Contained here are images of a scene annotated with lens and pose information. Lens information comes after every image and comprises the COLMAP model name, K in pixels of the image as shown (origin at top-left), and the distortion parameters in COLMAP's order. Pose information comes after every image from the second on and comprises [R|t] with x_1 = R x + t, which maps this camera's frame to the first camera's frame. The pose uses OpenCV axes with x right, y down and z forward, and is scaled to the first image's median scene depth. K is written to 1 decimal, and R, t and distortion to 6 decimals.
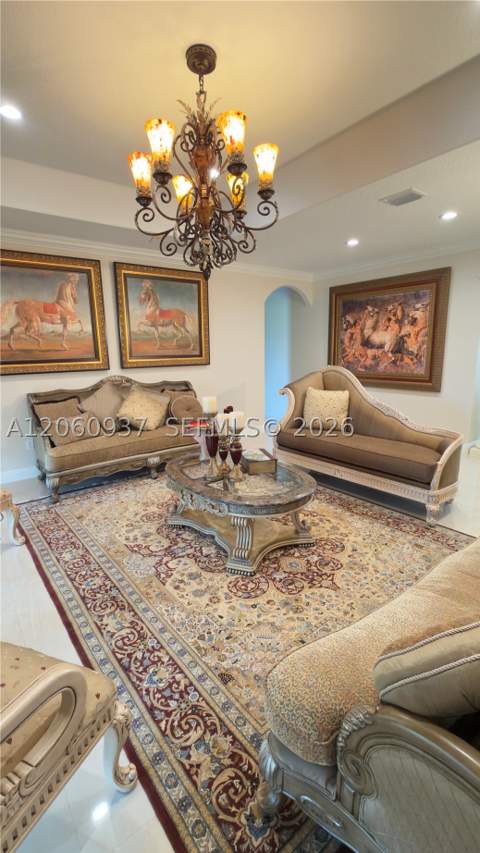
lens RADIAL K [[381.3, 0, 240.0], [0, 381.3, 426.5], [0, 0, 1]] dist [-0.000575, -0.000089]
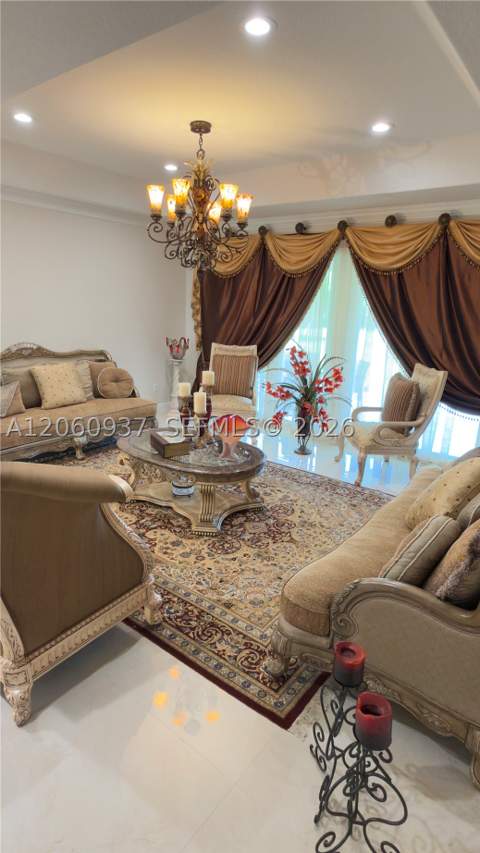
lens RADIAL K [[454.6, 0, 240.0], [0, 454.6, 426.5], [0, 0, 1]] dist [0.001530, 0.000120]
pose [[-0.970680, 0.054910, -0.234019, 0.100501], [-0.060977, 0.885466, 0.460686, -0.358270], [0.232512, 0.461449, -0.856156, 1.406570]]
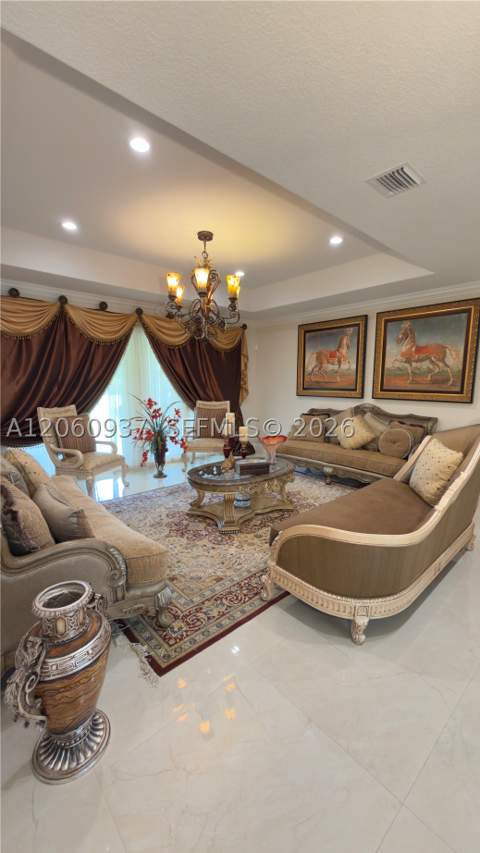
lens RADIAL K [[346.5, 0, 240.0], [0, 346.5, 426.5], [0, 0, 1]] dist [0.001337, -0.000021]
pose [[0.058315, 0.150489, -0.986890, 0.843049], [-0.209518, 0.968400, 0.135289, -0.140627], [0.976064, 0.198882, 0.088003, 0.566496]]
